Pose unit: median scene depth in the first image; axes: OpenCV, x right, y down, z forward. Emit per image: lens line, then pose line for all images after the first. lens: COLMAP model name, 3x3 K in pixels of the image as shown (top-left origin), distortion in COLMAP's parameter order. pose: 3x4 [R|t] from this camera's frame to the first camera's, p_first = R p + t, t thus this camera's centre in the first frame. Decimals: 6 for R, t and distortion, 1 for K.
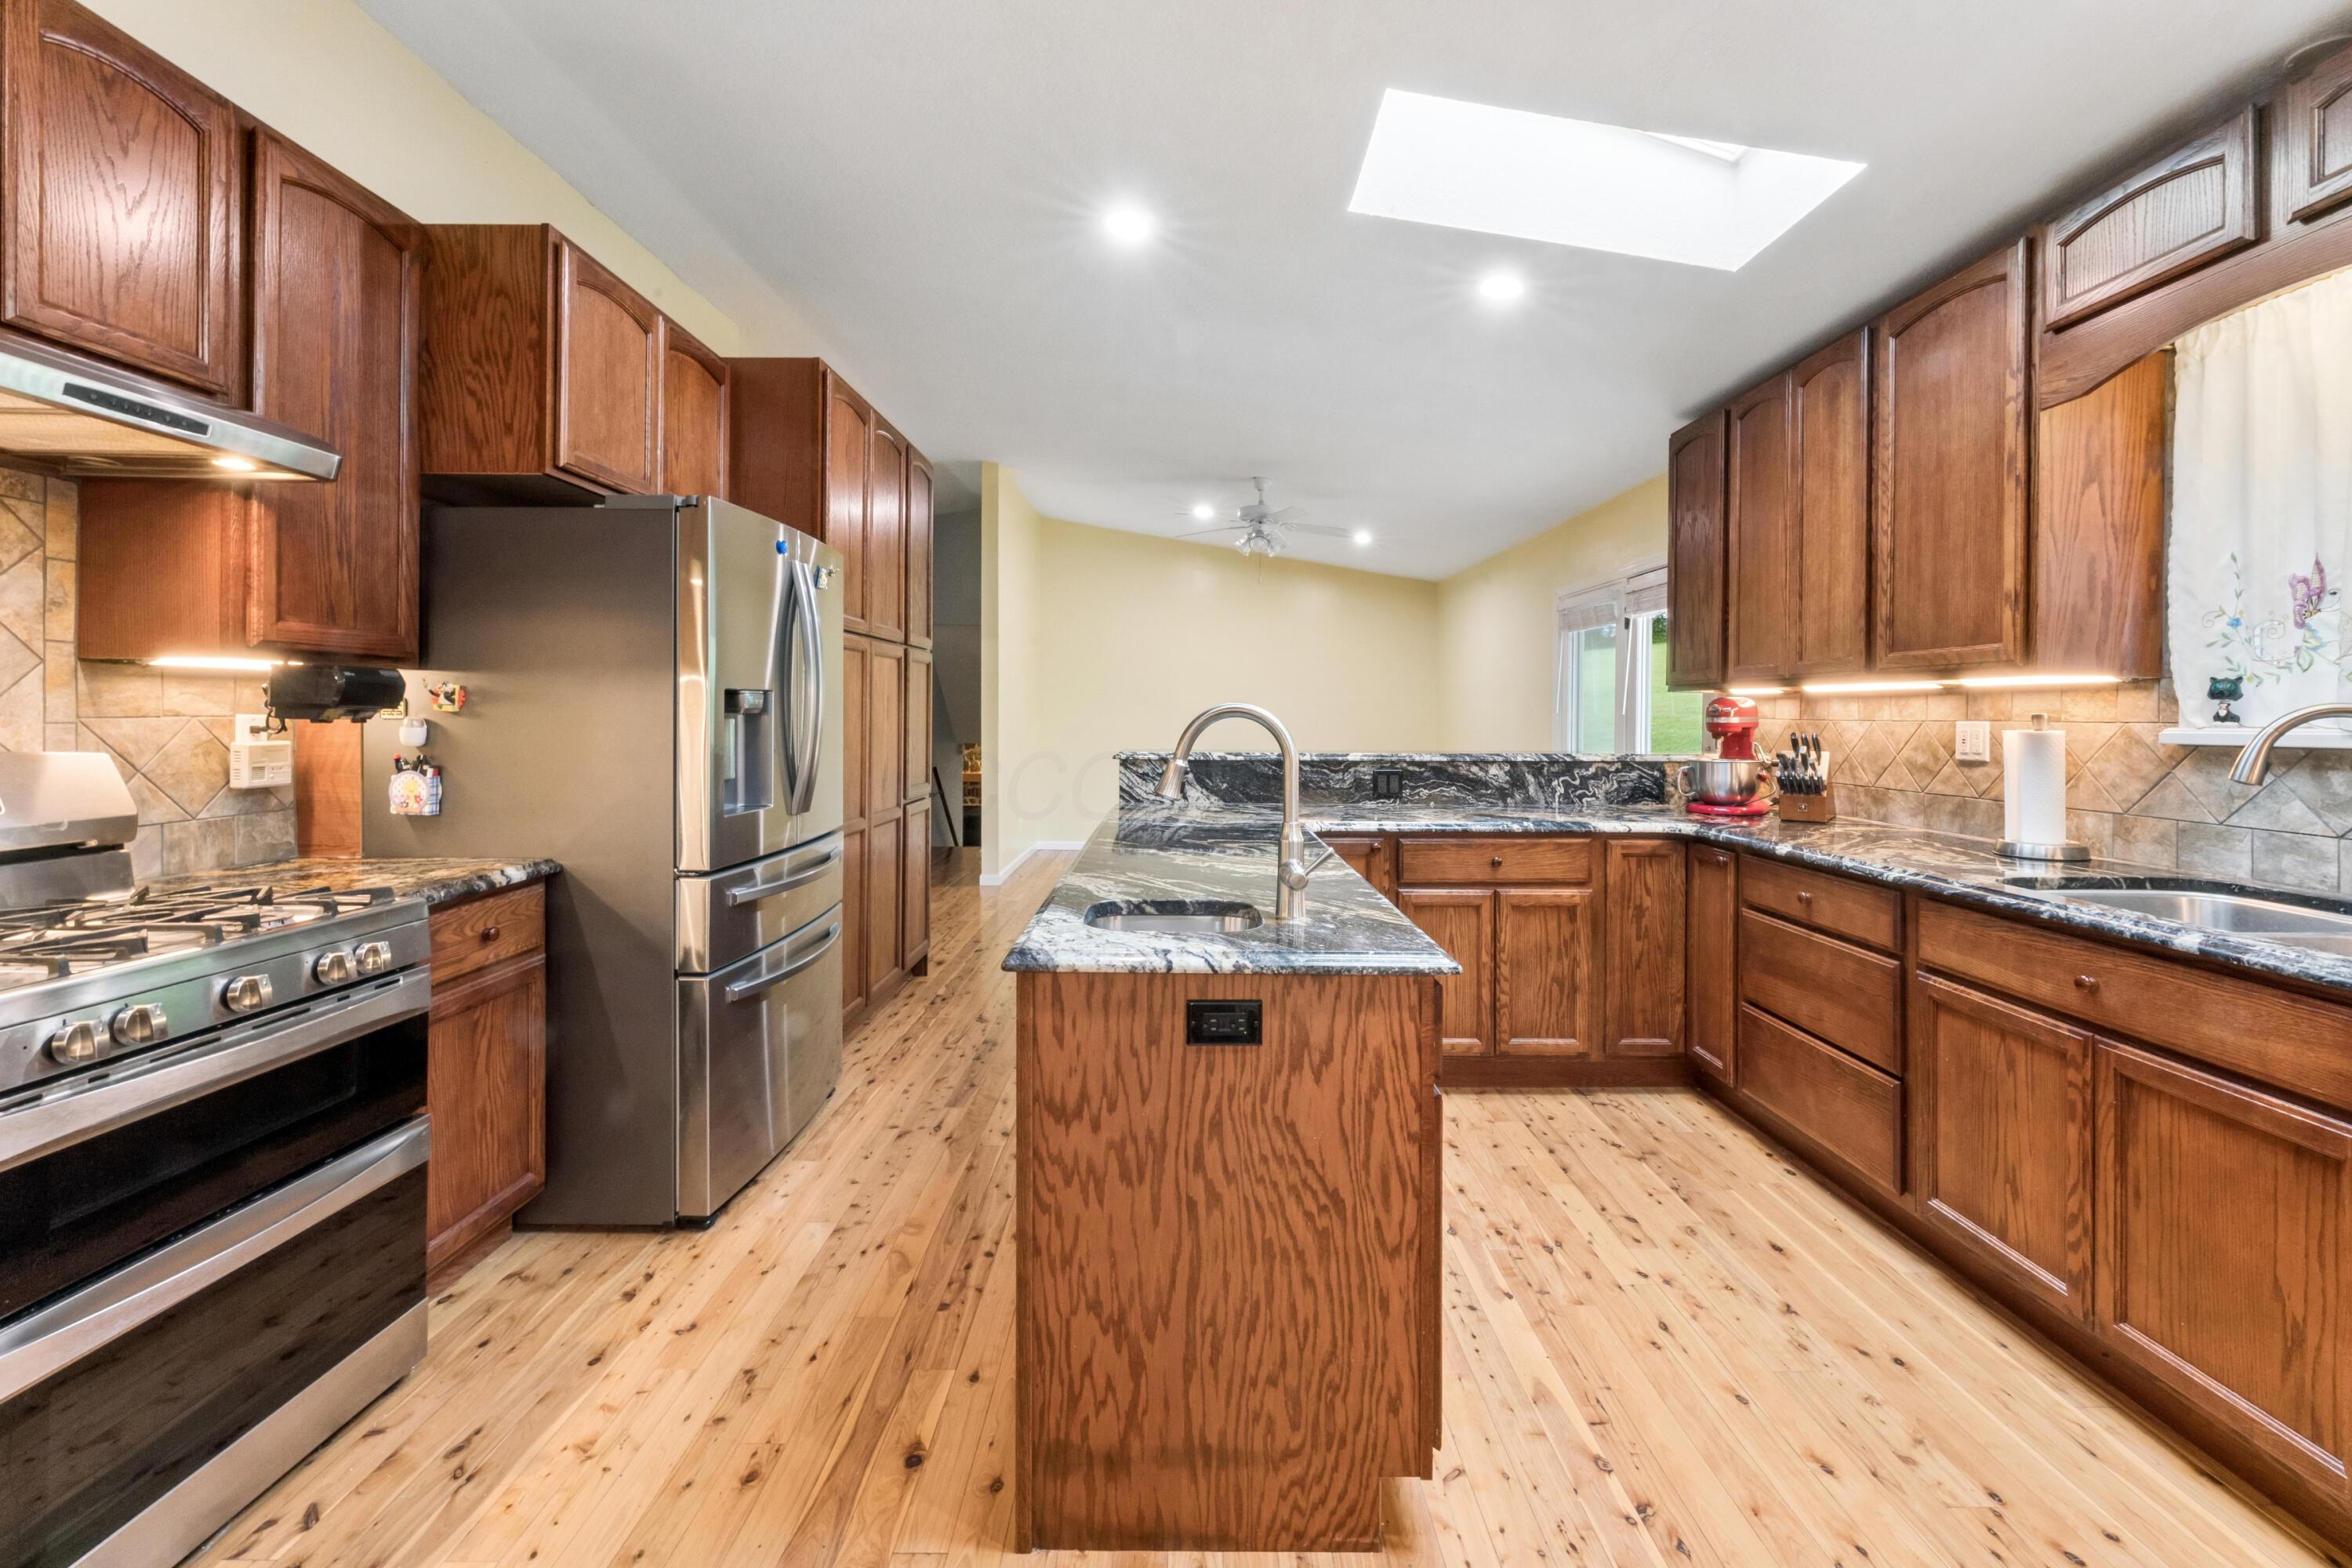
lens RADIAL K [[965.0, 0, 1196.5], [0, 965.0, 709.9], [0, 0, 1]] dist [0.001723, -0.000528]
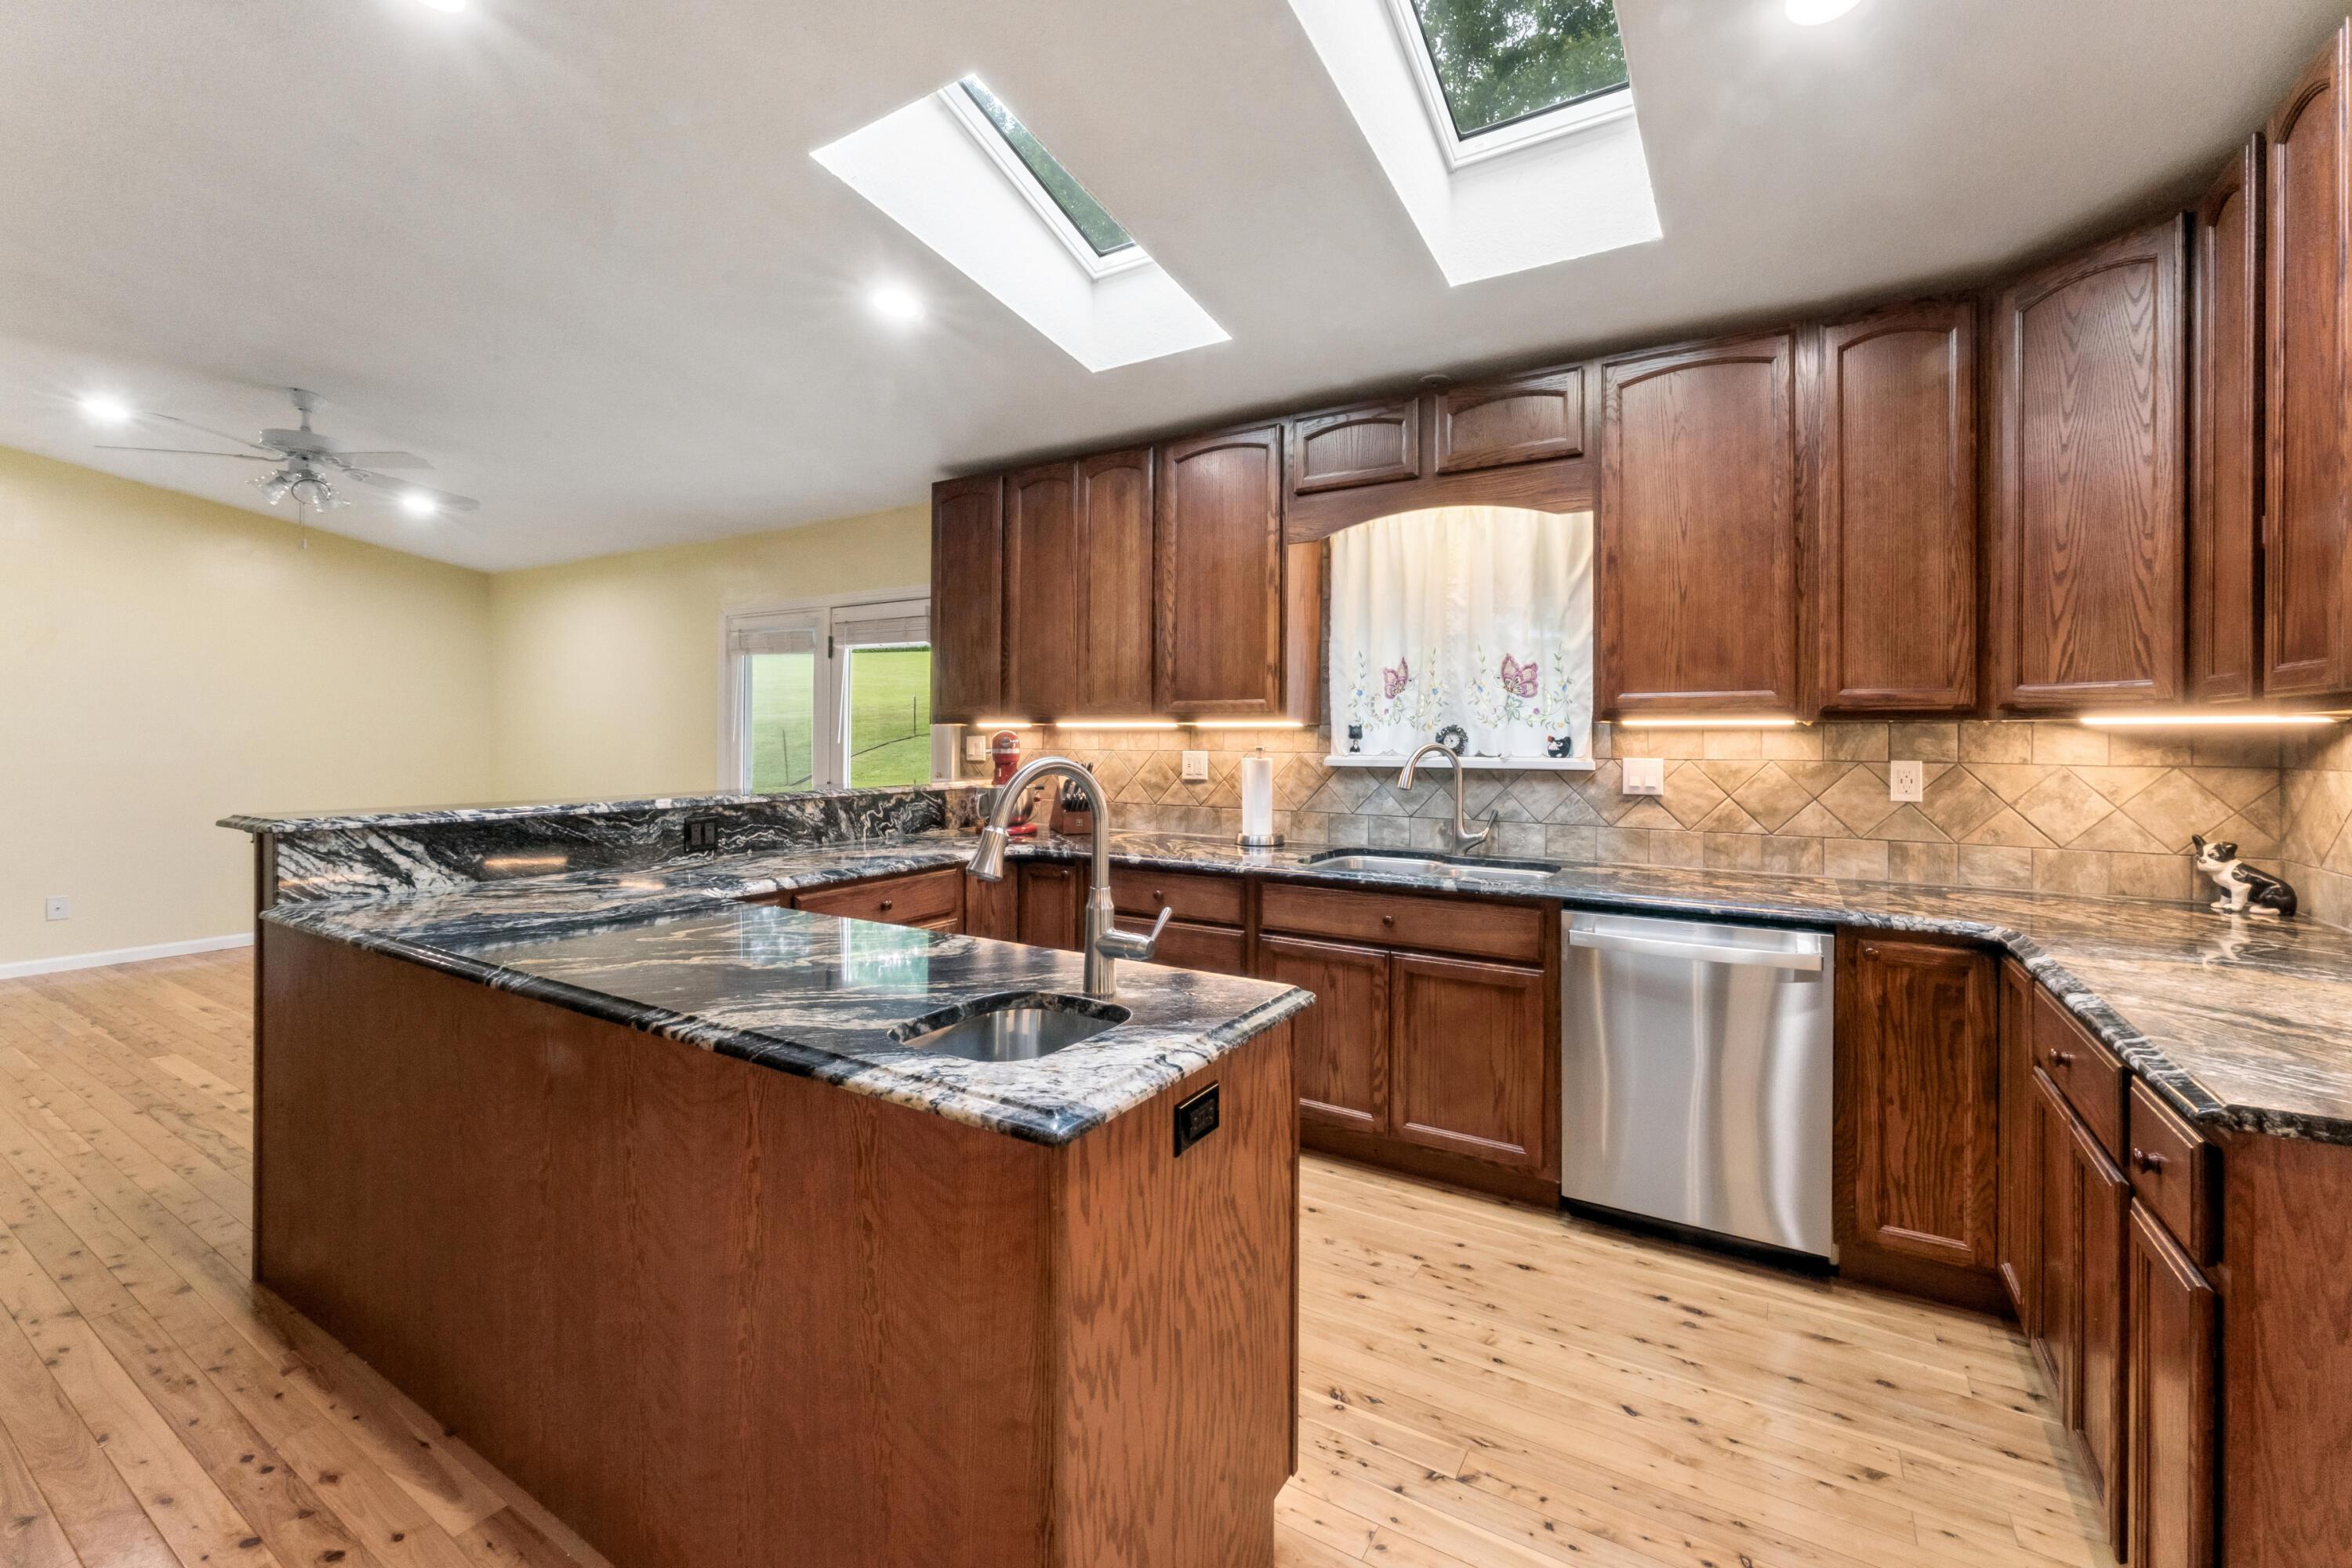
lens RADIAL K [[965.0, 0, 1182.3], [0, 965.0, 739.5], [0, 0, 1]] dist [0.001723, -0.000528]
pose [[0.533917, -0.007033, 0.845507, -0.386901], [-0.003293, 0.999941, 0.010397, -0.019829], [-0.845530, -0.008335, 0.533863, 0.280114]]
